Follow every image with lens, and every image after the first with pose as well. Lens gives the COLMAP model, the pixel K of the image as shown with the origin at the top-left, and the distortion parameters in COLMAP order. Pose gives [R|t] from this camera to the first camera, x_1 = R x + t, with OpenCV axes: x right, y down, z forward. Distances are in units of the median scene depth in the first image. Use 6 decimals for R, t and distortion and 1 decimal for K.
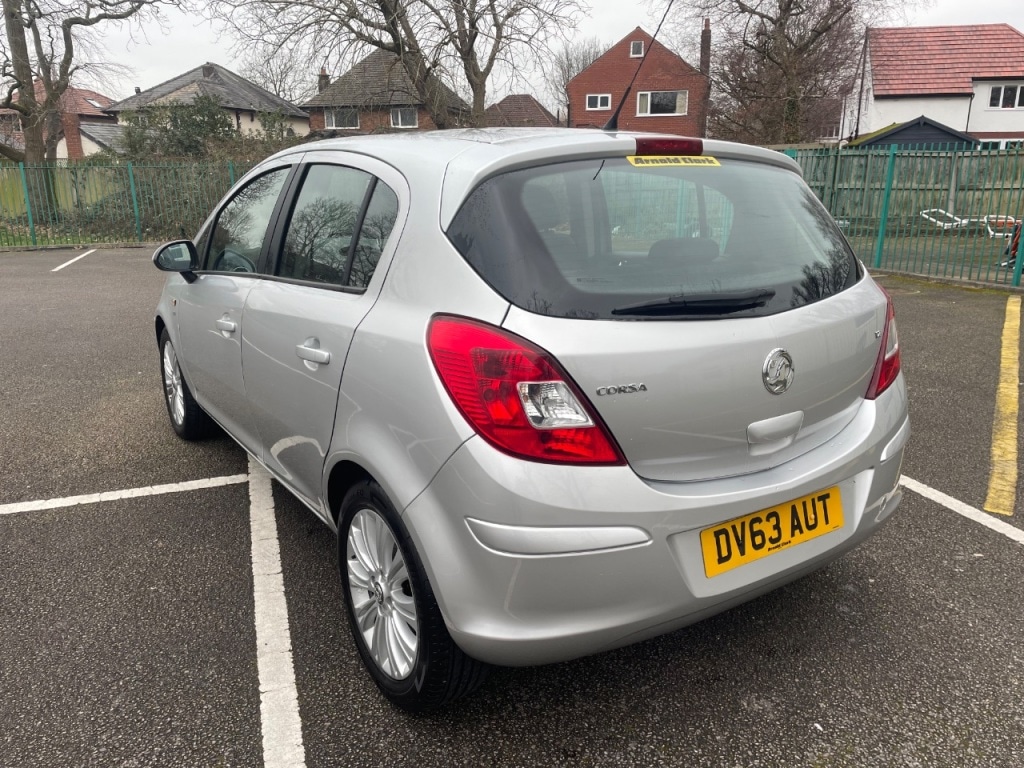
lens RADIAL K [[761.5, 0, 517.7], [0, 761.5, 385.2], [0, 0, 1]] dist [0.080381, -0.085640]
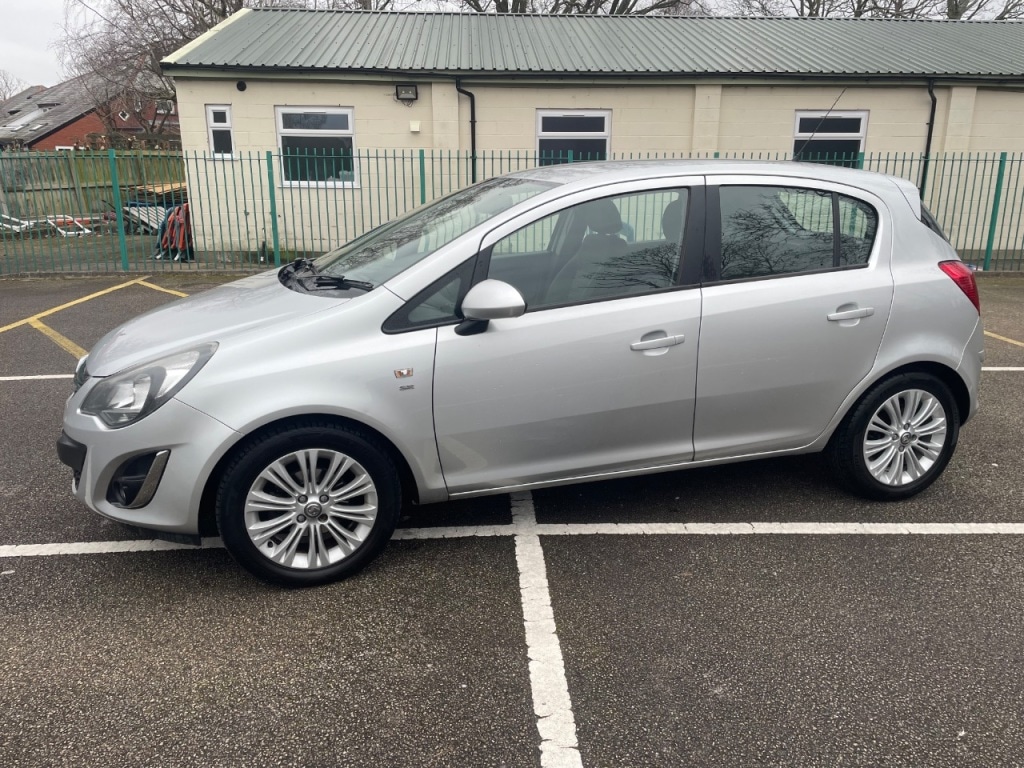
lens RADIAL K [[761.5, 0, 506.6], [0, 761.5, 382.3], [0, 0, 1]] dist [0.080381, -0.085640]
pose [[0.300828, -0.253577, 0.919348, -0.162519], [0.254628, 0.950364, 0.178812, -0.030665], [-0.919058, 0.180300, 0.350464, 0.098449]]
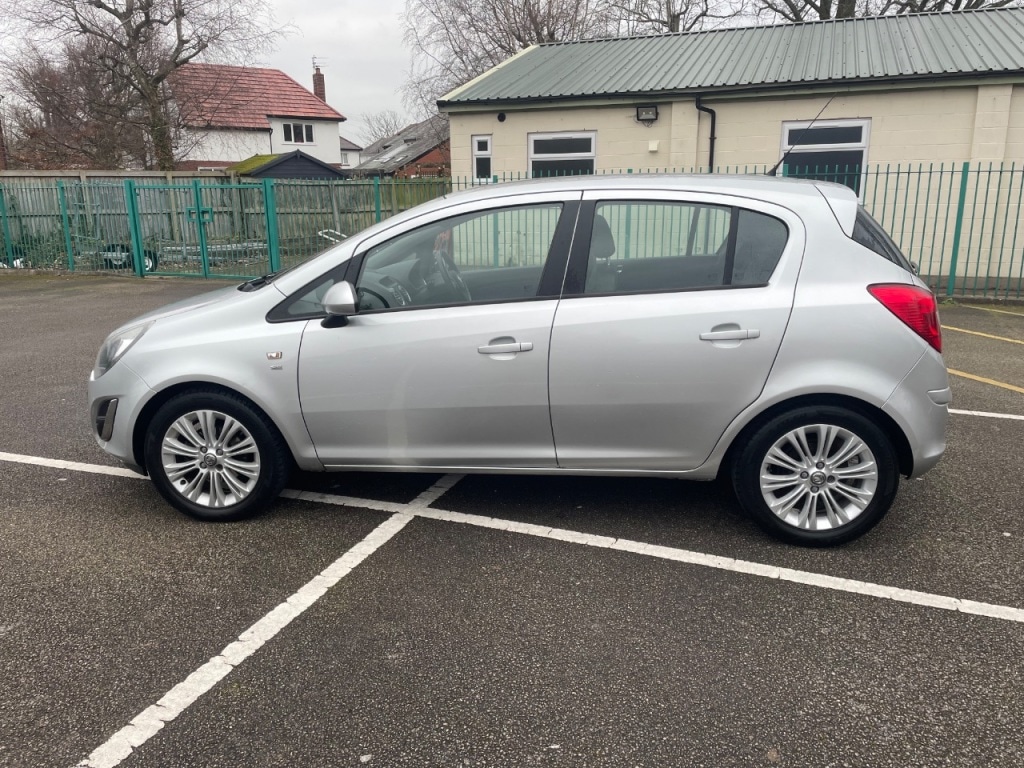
lens RADIAL K [[761.5, 0, 503.3], [0, 761.5, 379.5], [0, 0, 1]] dist [0.080381, -0.085640]
pose [[0.662902, -0.185116, 0.725461, -0.137031], [0.211685, 0.975758, 0.055554, -0.011207], [-0.718158, 0.116742, 0.686018, 0.031524]]
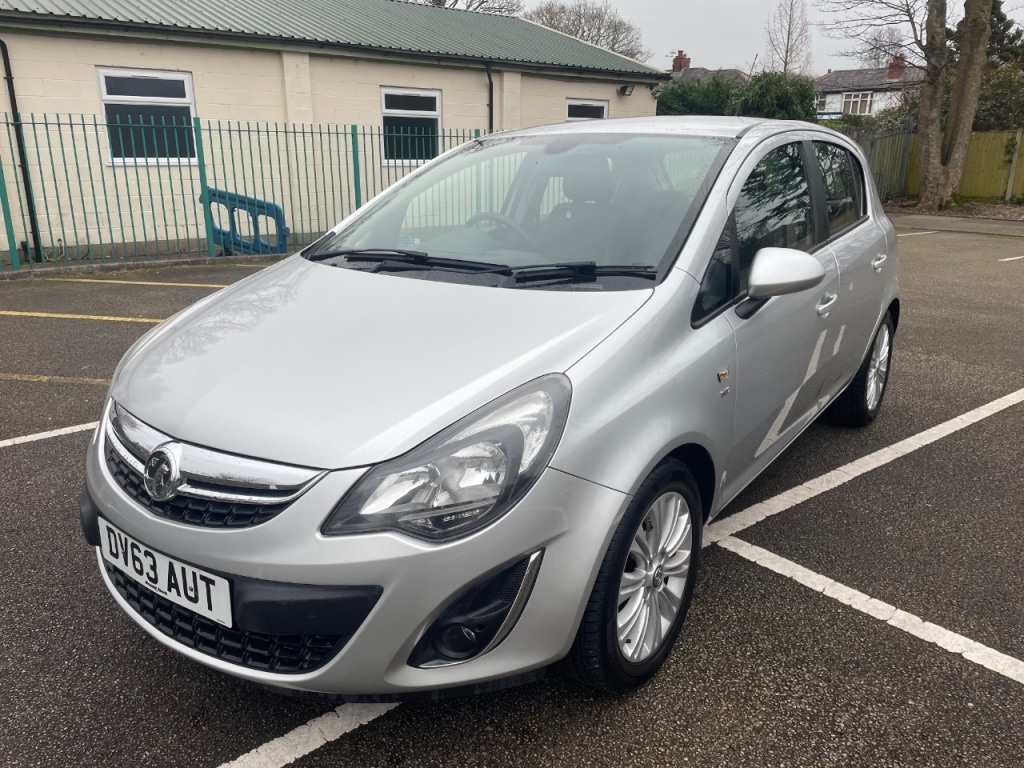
lens RADIAL K [[784.6, 0, 496.7], [0, 784.6, 383.8], [0, 0, 1]] dist [0.070632, -0.080970]
pose [[-0.327216, -0.270515, 0.905401, -0.141652], [0.252344, 0.898336, 0.359603, -0.055826], [-0.910633, 0.346140, -0.225687, 0.195627]]
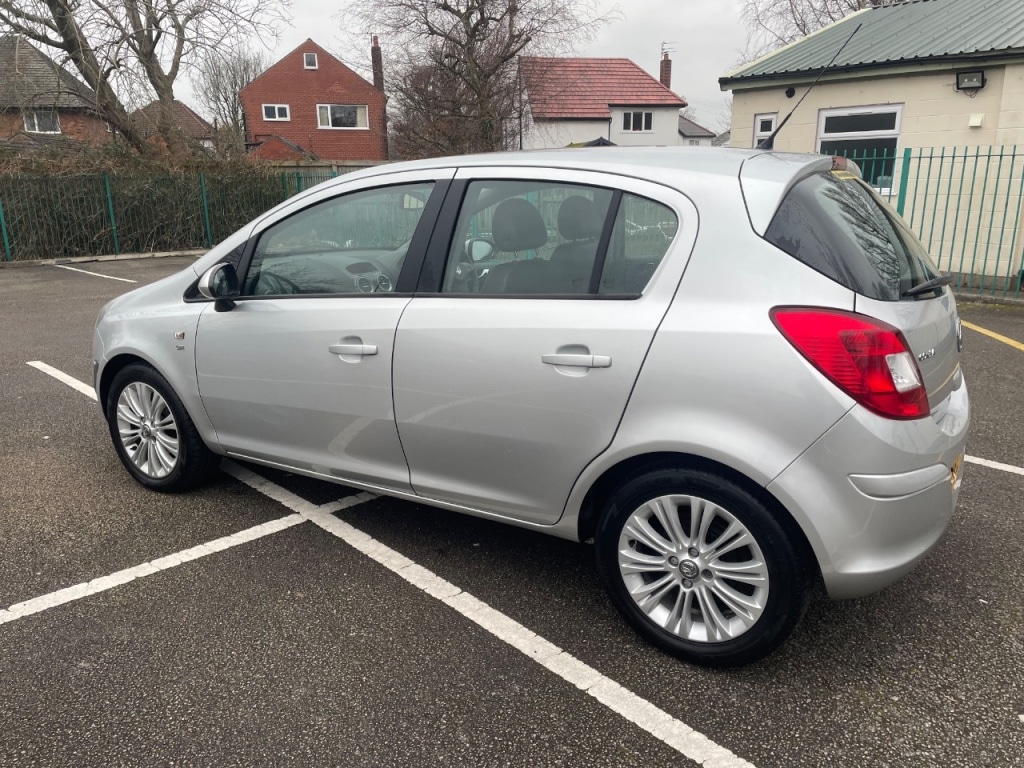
lens RADIAL K [[761.5, 0, 515.5], [0, 761.5, 389.6], [0, 0, 1]] dist [0.080381, -0.085640]
pose [[0.914880, -0.109847, 0.388494, -0.066305], [0.113995, 0.993403, 0.012435, -0.002103], [-0.387297, 0.032910, 0.921367, 0.006659]]
